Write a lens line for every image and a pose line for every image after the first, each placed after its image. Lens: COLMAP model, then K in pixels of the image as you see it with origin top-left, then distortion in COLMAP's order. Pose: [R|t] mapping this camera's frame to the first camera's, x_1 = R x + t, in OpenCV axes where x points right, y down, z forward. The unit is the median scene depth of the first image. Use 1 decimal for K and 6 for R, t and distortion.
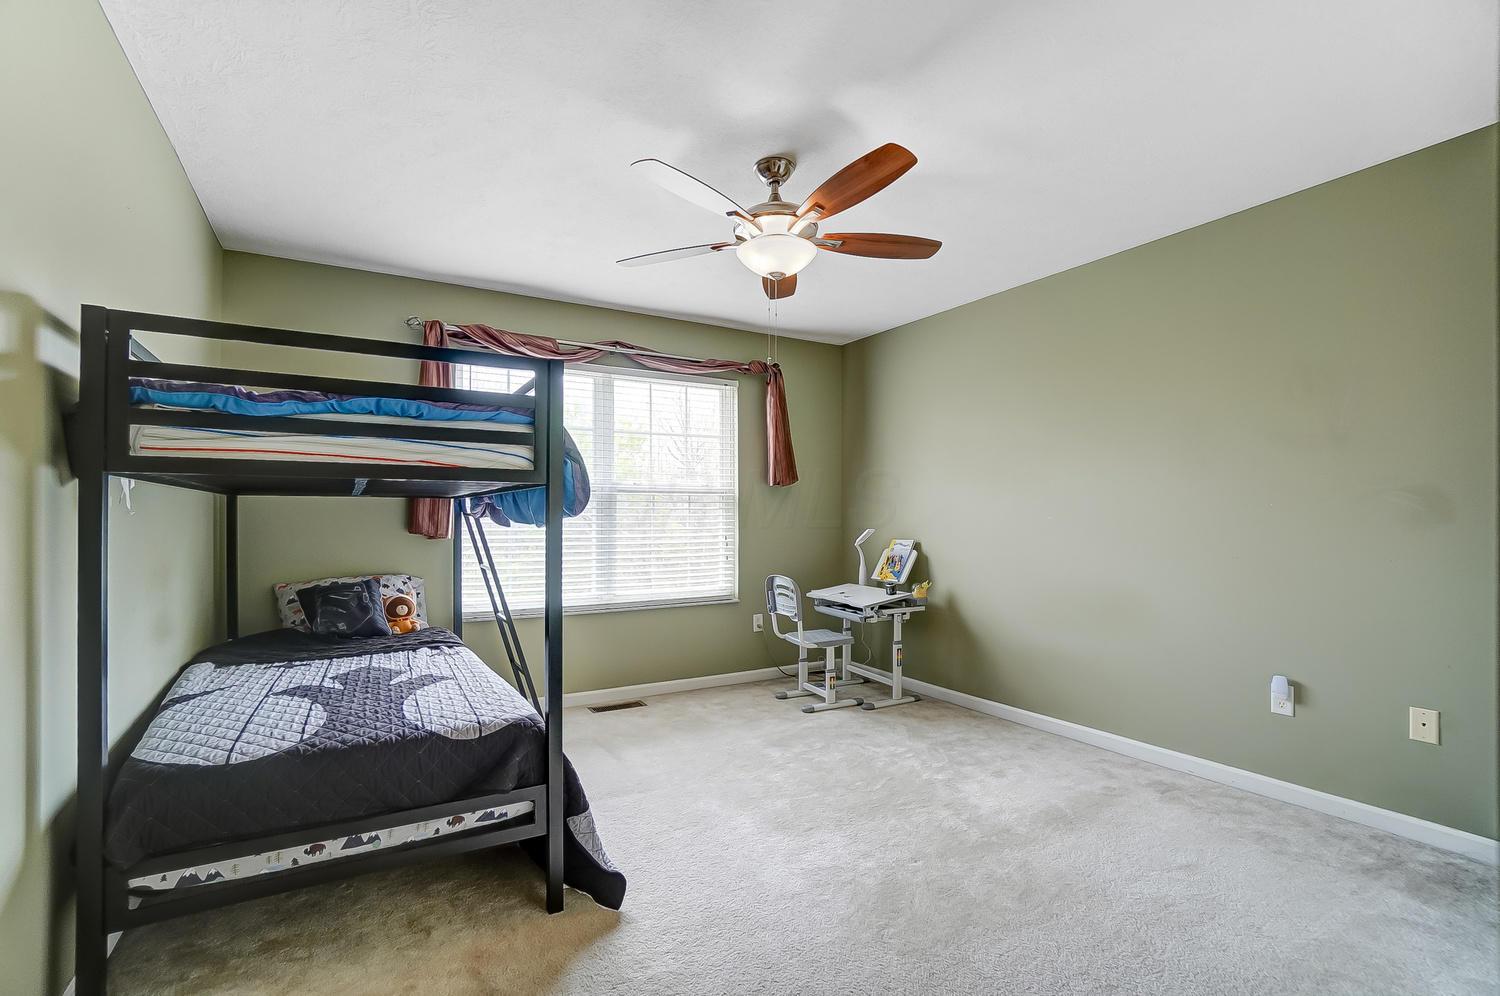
lens RADIAL K [[665.0, 0, 747.4], [0, 665.0, 502.1], [0, 0, 1]] dist [-0.058781, 0.020925]
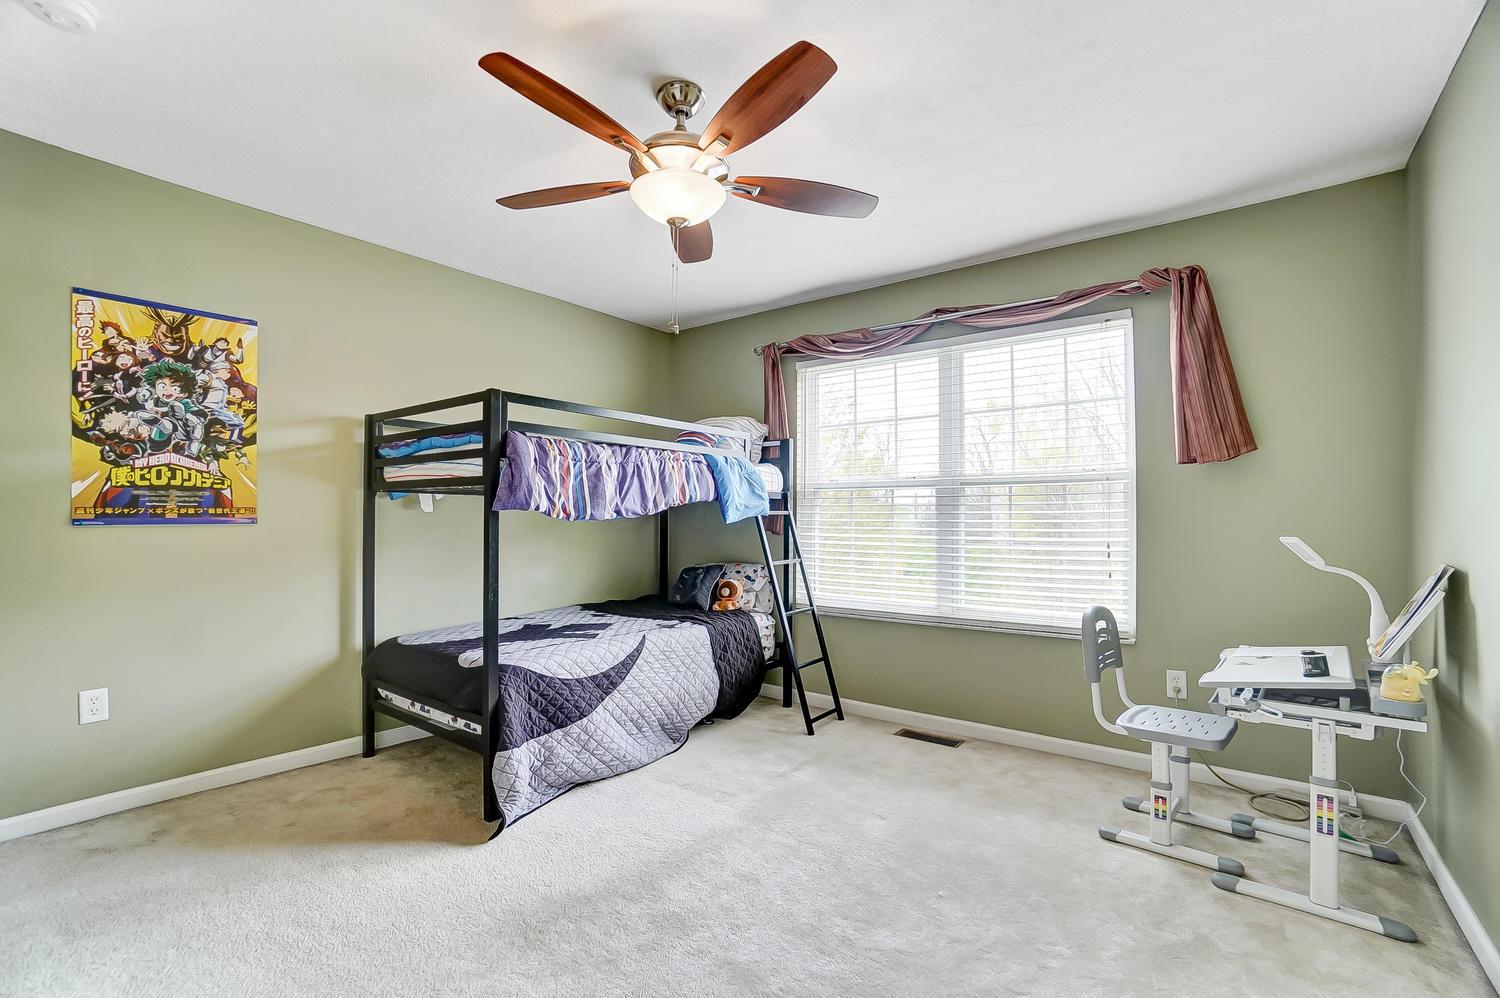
lens RADIAL K [[658.8, 0, 733.4], [0, 658.8, 506.6], [0, 0, 1]] dist [-0.043308, 0.000533]
pose [[0.367593, -0.017294, -0.929826, 0.538694], [0.016371, 0.999792, -0.012123, 0.019111], [0.929843, -0.010766, 0.367799, 0.495461]]
